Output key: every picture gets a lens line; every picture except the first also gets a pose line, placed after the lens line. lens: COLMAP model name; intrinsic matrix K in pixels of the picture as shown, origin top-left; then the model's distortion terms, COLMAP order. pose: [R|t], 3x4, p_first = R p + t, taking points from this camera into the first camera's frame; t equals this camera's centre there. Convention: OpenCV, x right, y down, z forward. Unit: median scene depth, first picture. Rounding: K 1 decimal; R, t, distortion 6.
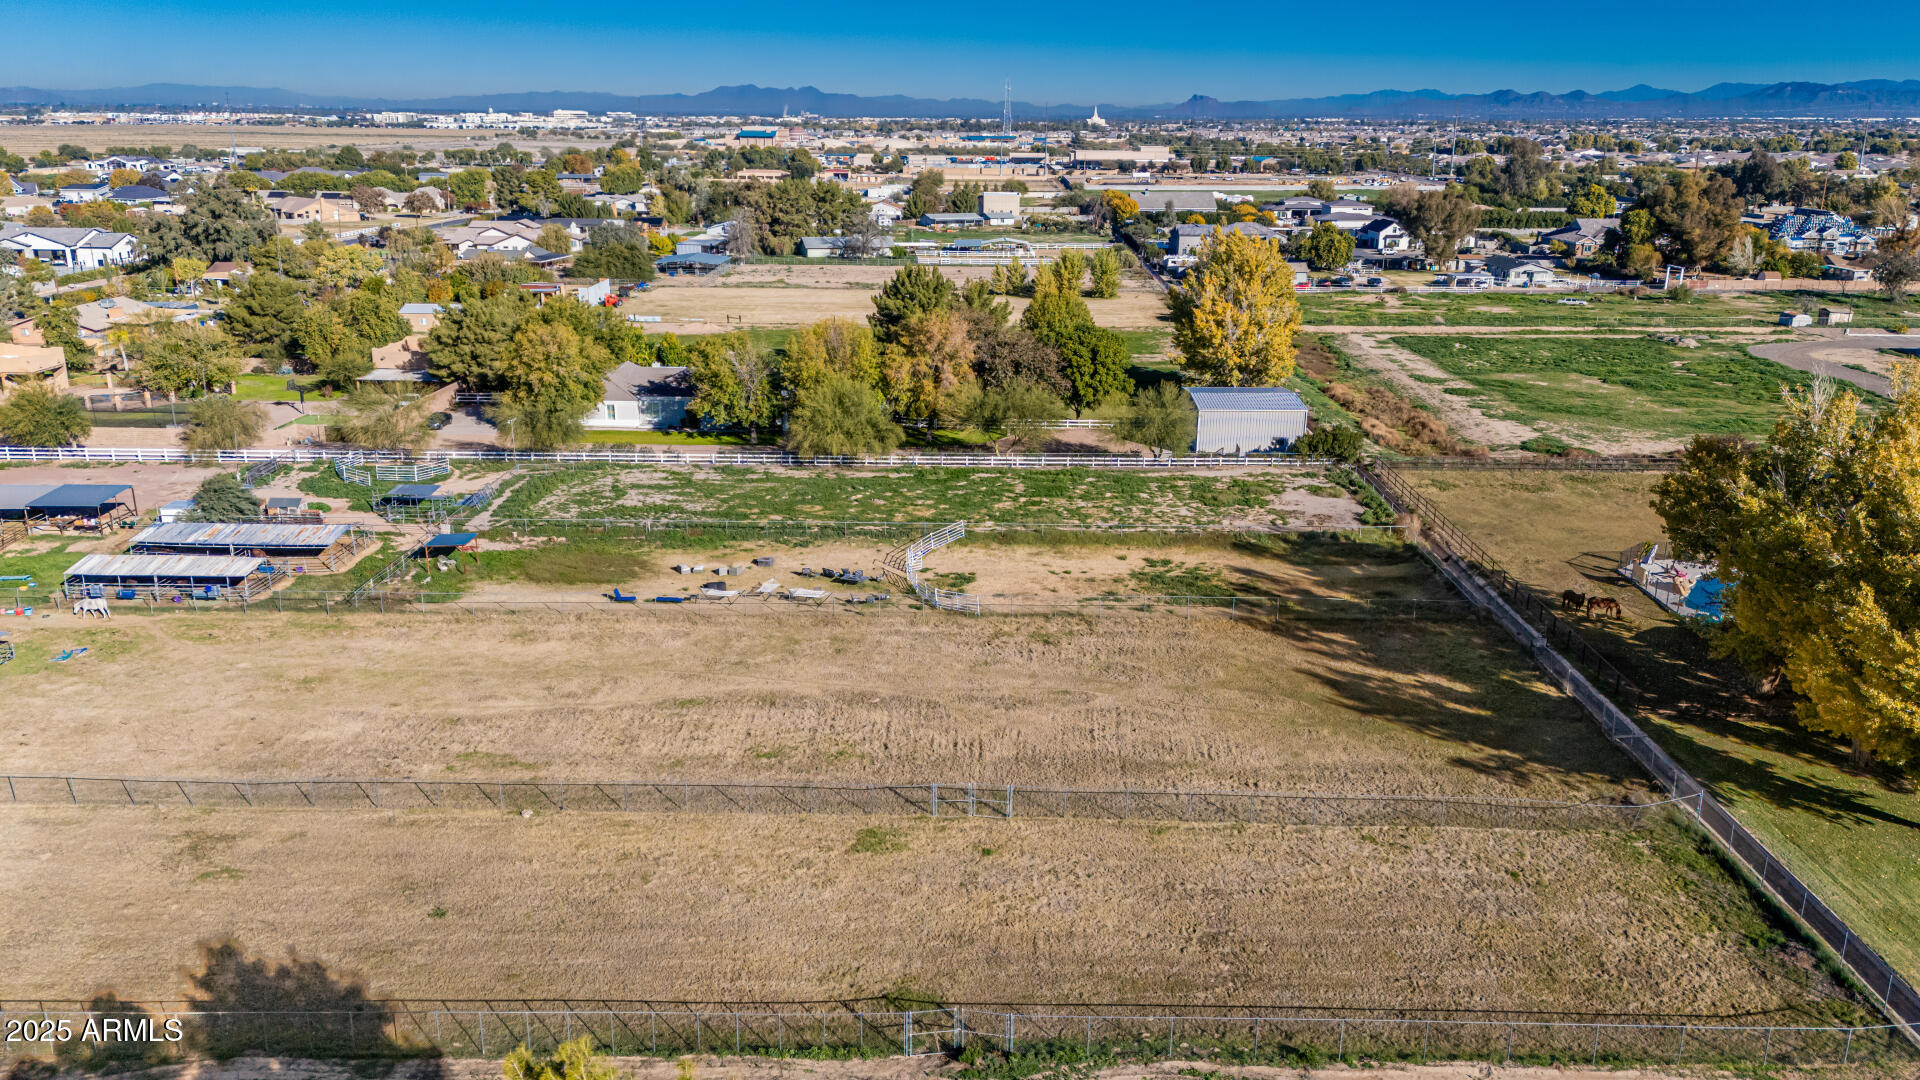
lens RADIAL K [[1442.6, 0, 969.3], [0, 1442.6, 536.9], [0, 0, 1]] dist [0.115486, -0.140810]
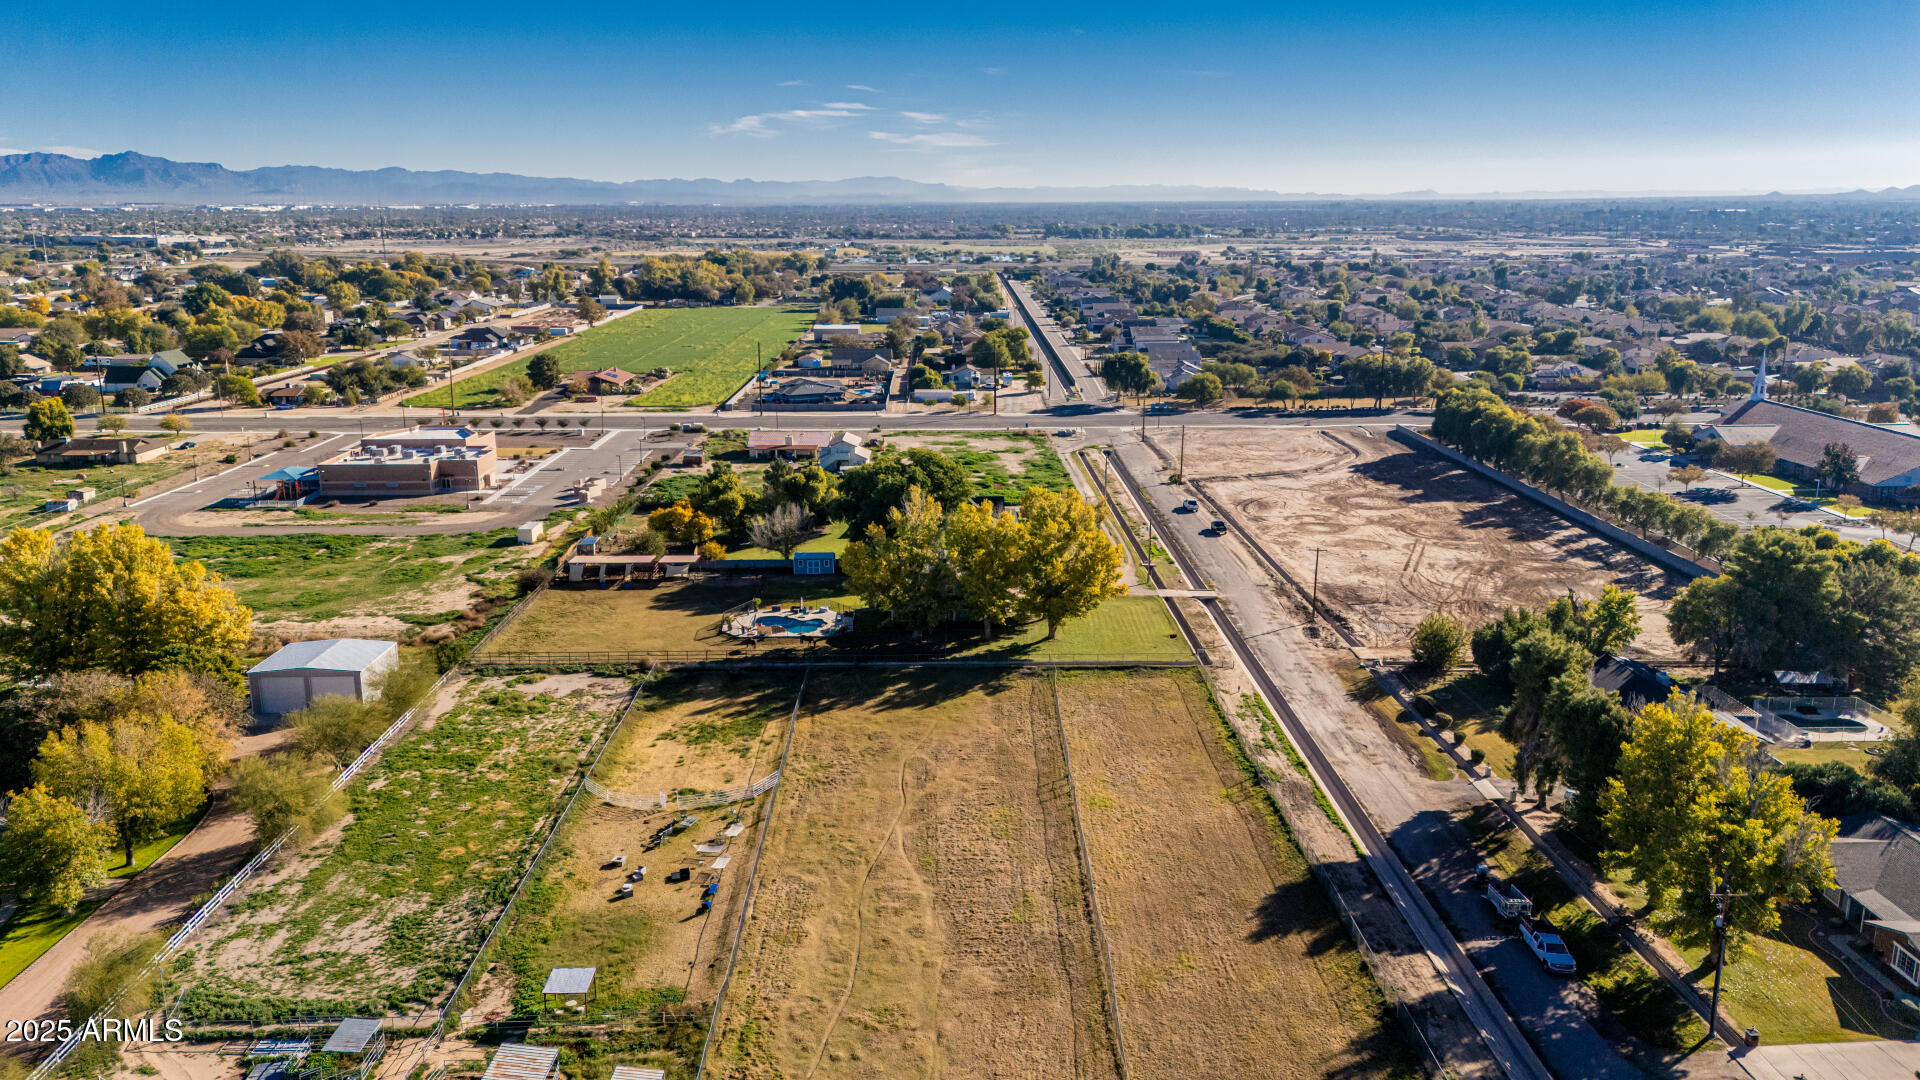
lens RADIAL K [[1402.7, 0, 966.8], [0, 1402.7, 531.8], [0, 0, 1]] dist [0.111384, -0.126627]
pose [[-0.022782, -0.235468, 0.971615, -0.954659], [0.282166, 0.930841, 0.232203, -0.331307], [-0.959095, 0.279447, 0.045235, 0.496708]]
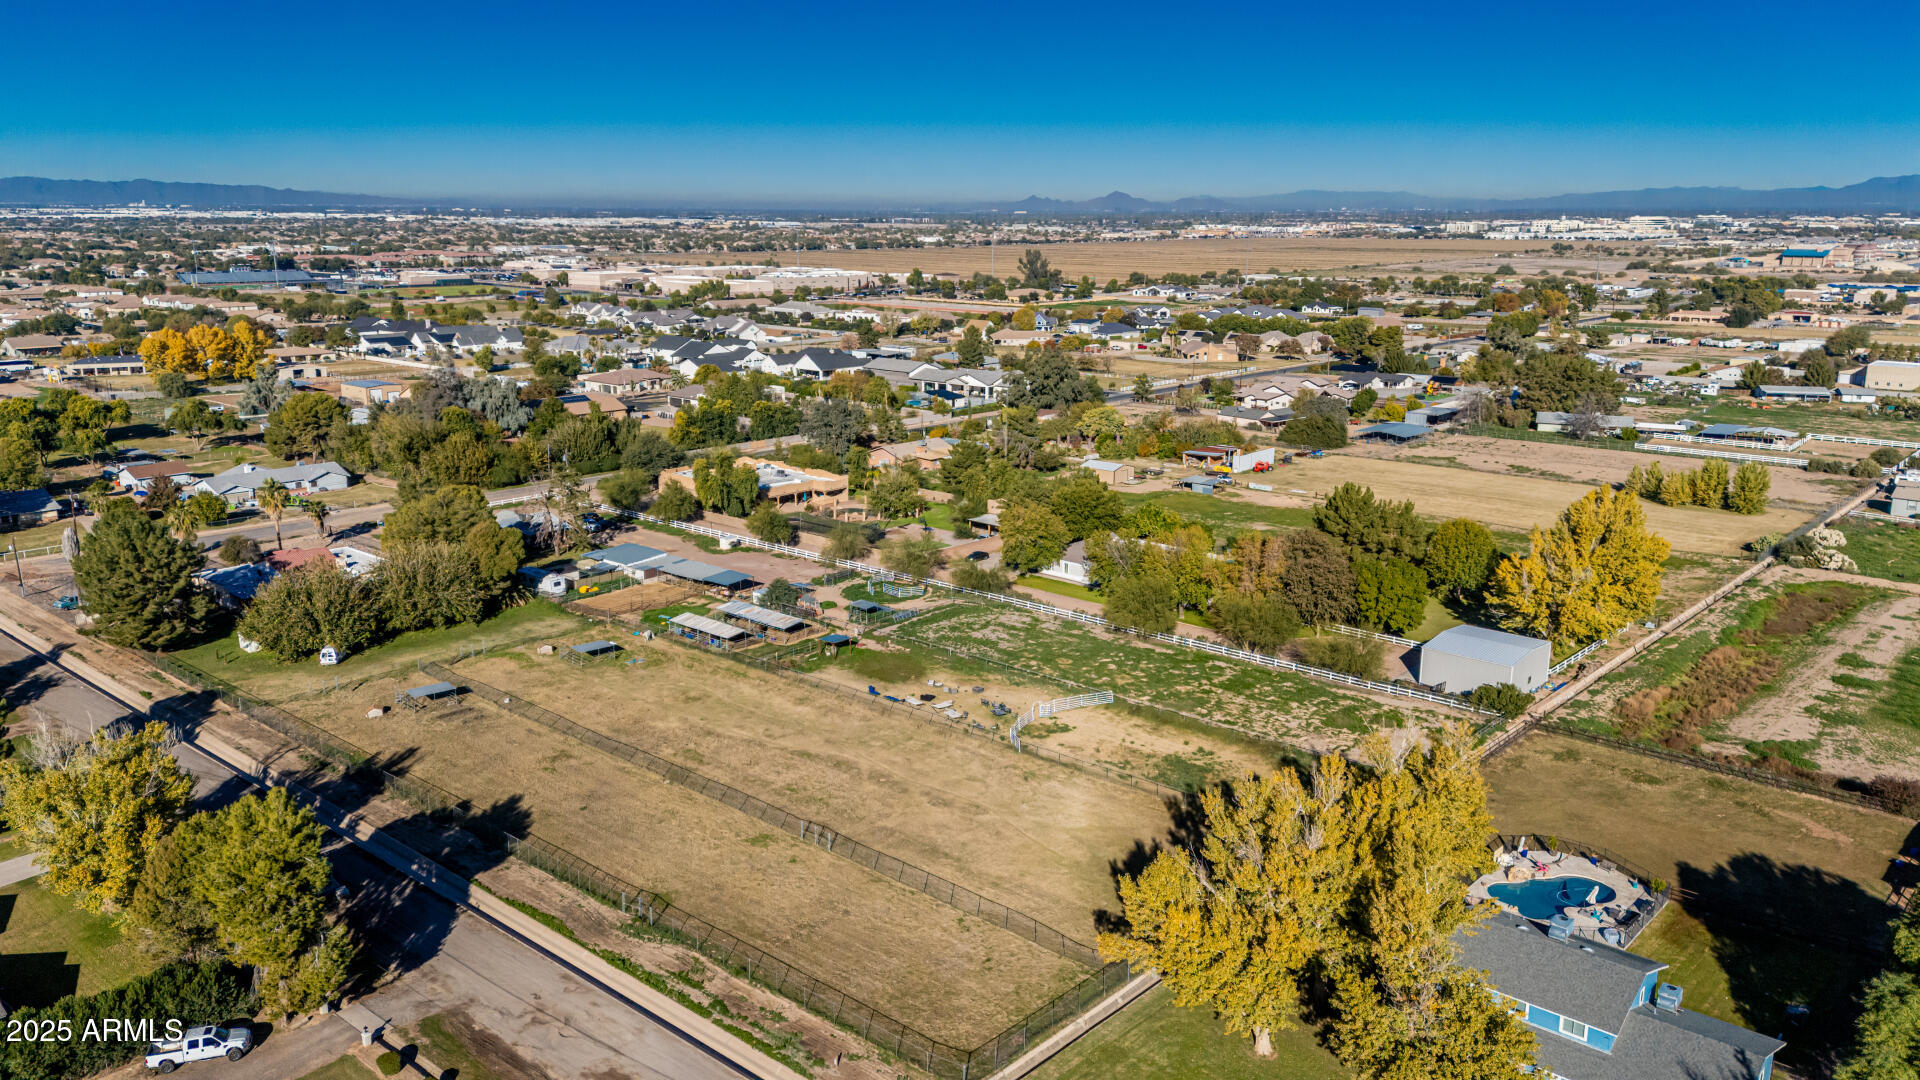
lens RADIAL K [[1402.7, 0, 966.8], [0, 1402.7, 531.8], [0, 0, 1]] dist [0.111384, -0.126627]
pose [[0.755097, 0.141252, -0.640216, 0.649889], [-0.179652, 0.983717, 0.005150, -0.127335], [0.630519, 0.111128, 0.768178, -0.159804]]
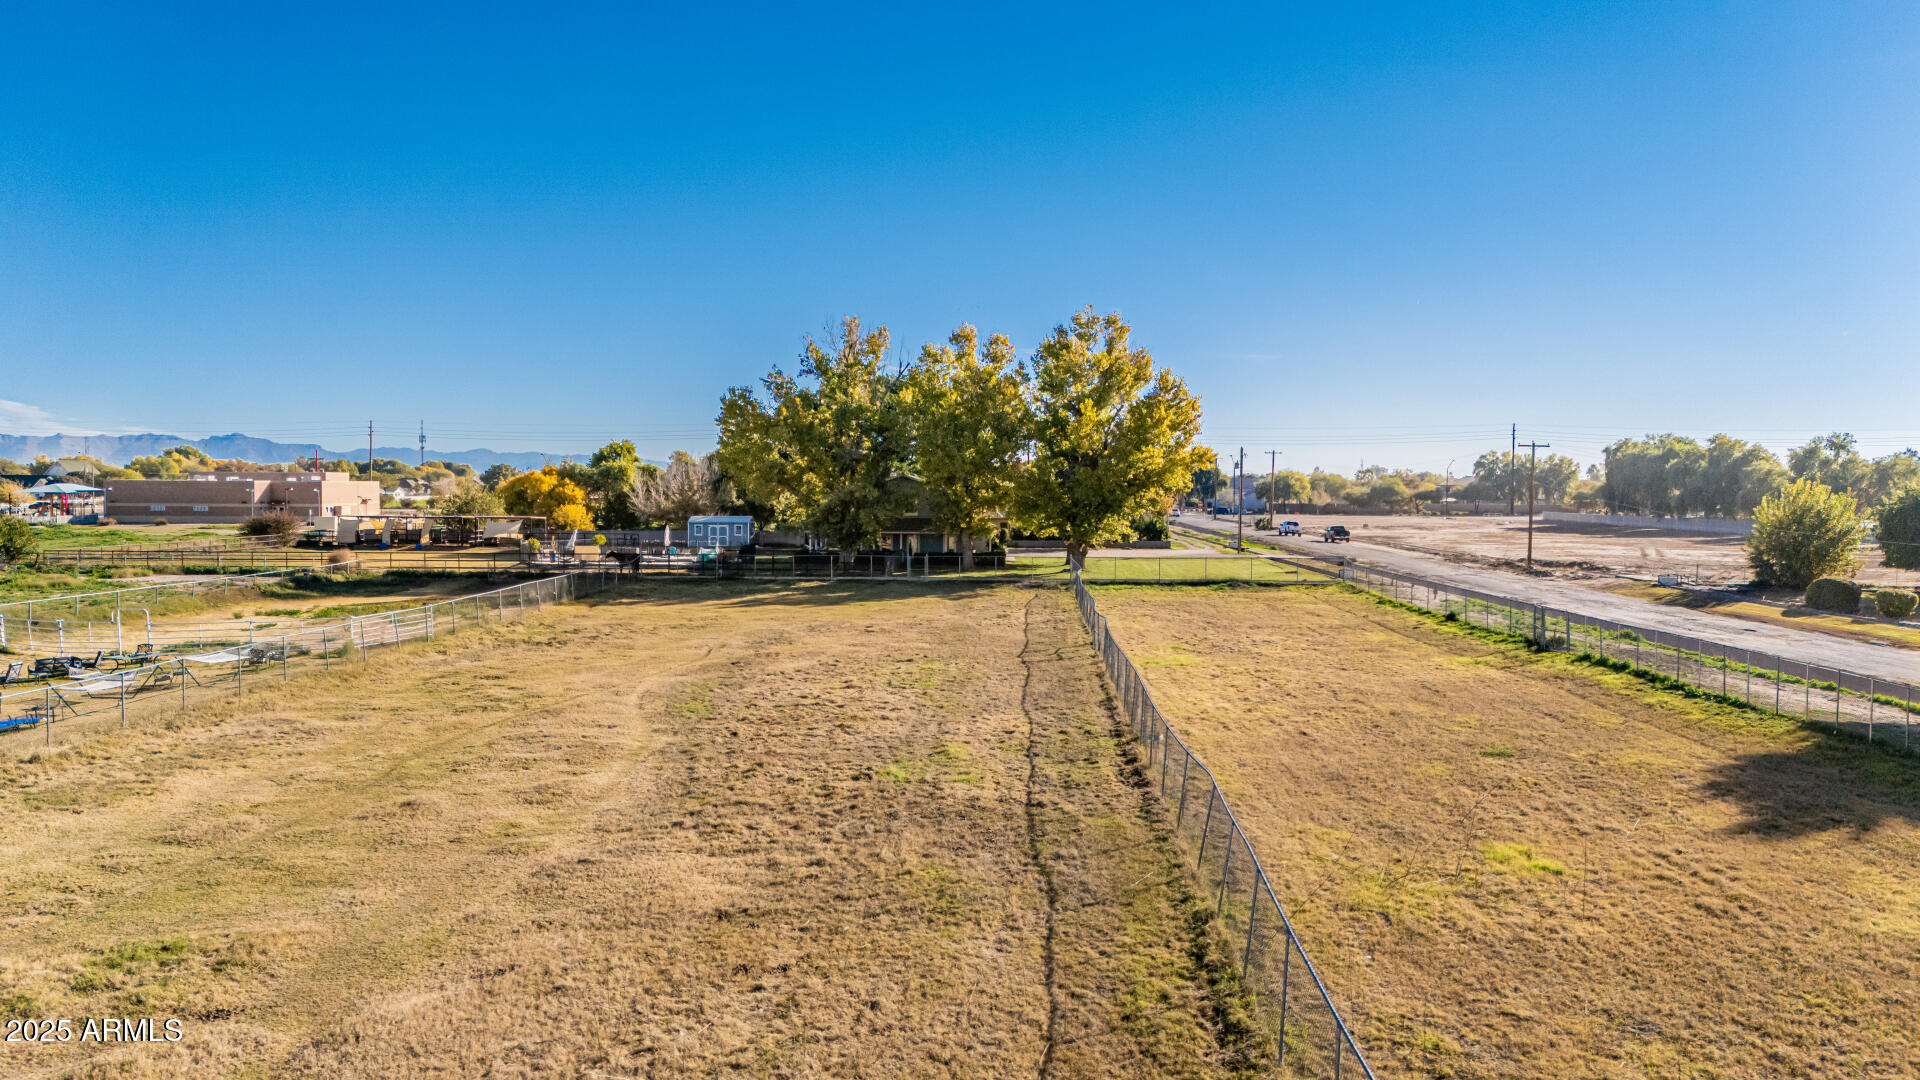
lens RADIAL K [[1402.7, 0, 966.8], [0, 1402.7, 531.8], [0, 0, 1]] dist [0.111384, -0.126627]
pose [[0.019305, -0.043336, 0.998874, -0.444230], [0.274088, 0.961016, 0.036396, 0.037371], [-0.961511, 0.273077, 0.030430, 0.538473]]
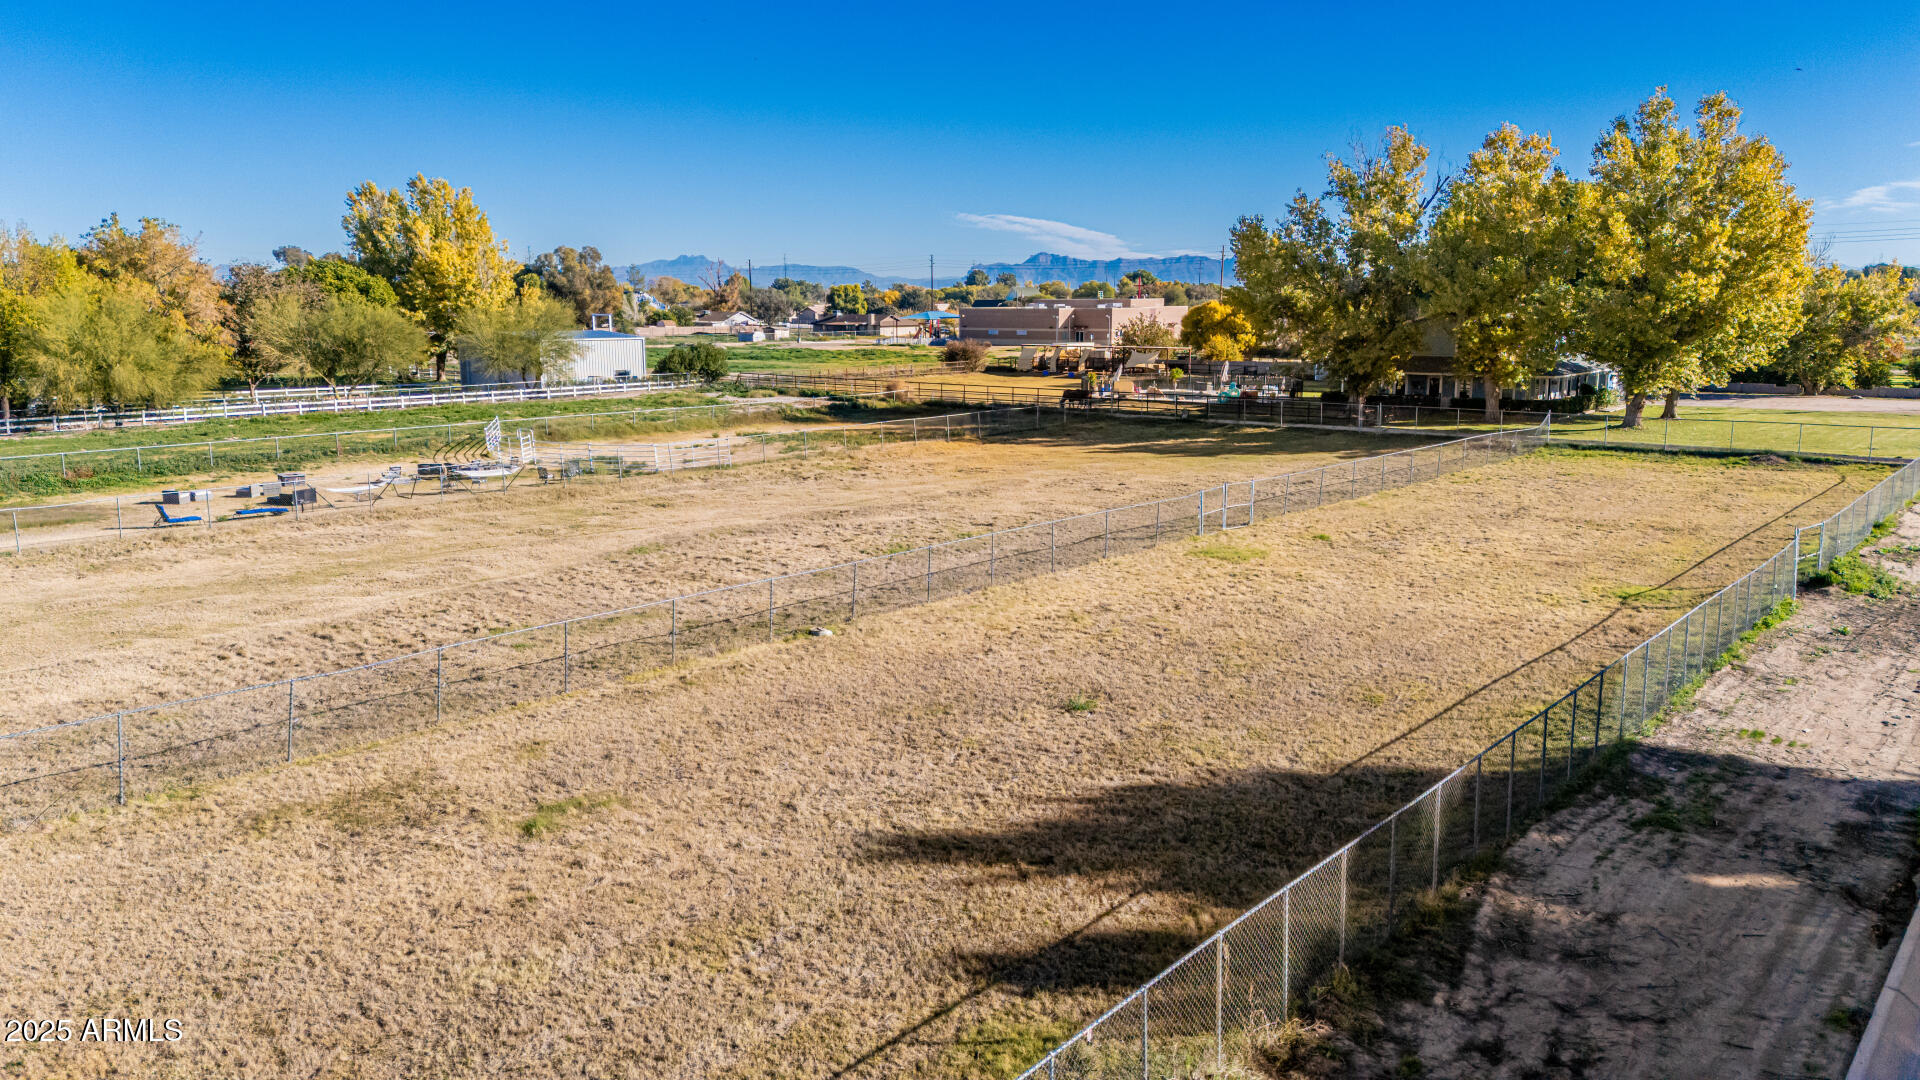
lens RADIAL K [[1402.7, 0, 966.8], [0, 1402.7, 531.8], [0, 0, 1]] dist [0.111384, -0.126627]
pose [[0.634828, -0.138320, 0.760172, -0.344152], [0.224313, 0.974466, -0.010014, 0.088928], [-0.739377, 0.176874, 0.649645, 0.320543]]
